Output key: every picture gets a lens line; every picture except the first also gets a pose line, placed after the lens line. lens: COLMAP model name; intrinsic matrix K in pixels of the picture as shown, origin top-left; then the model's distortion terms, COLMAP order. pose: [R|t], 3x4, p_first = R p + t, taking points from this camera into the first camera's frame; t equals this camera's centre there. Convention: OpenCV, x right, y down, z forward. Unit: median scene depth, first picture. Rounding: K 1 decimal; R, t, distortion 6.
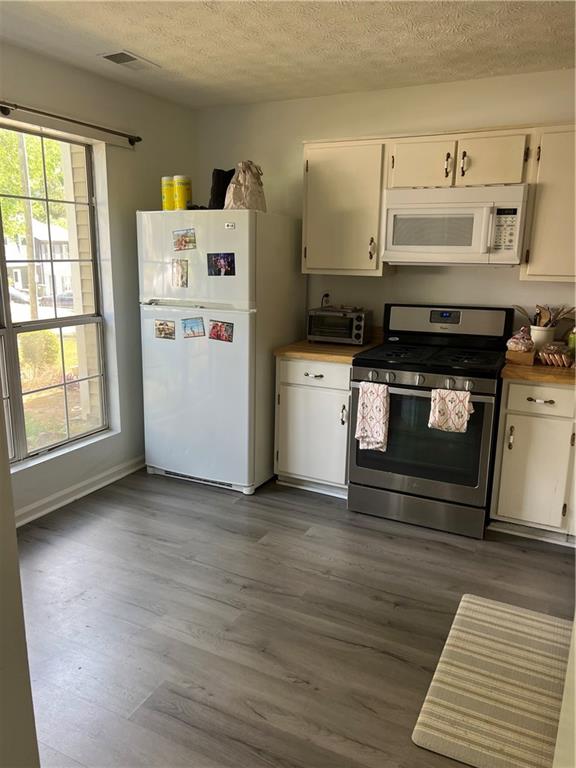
lens RADIAL K [[578.0, 0, 287.0], [0, 578.0, 385.4], [0, 0, 1]] dist [0.032033, -0.023821]
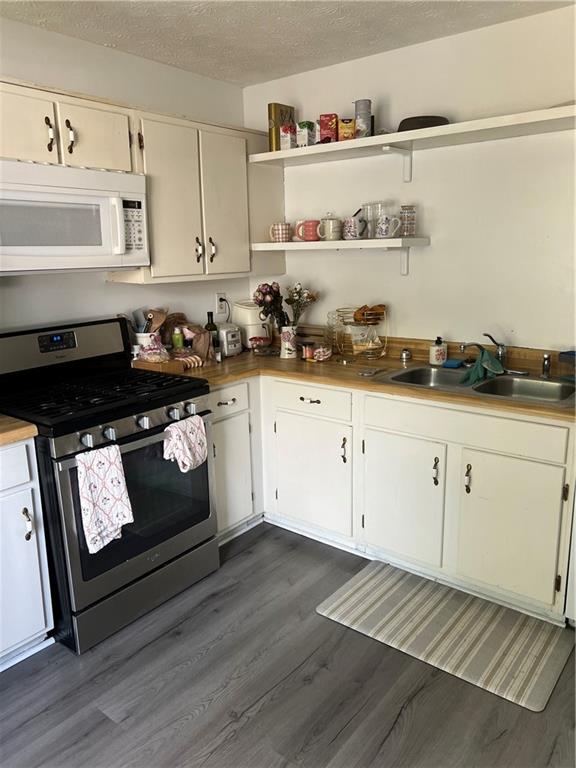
lens RADIAL K [[578.0, 0, 286.3], [0, 578.0, 380.2], [0, 0, 1]] dist [0.032033, -0.023821]
pose [[0.210831, -0.233983, 0.949106, -0.433970], [0.243530, 0.952889, 0.180819, -0.152635], [-0.946701, 0.193014, 0.257881, 0.615866]]
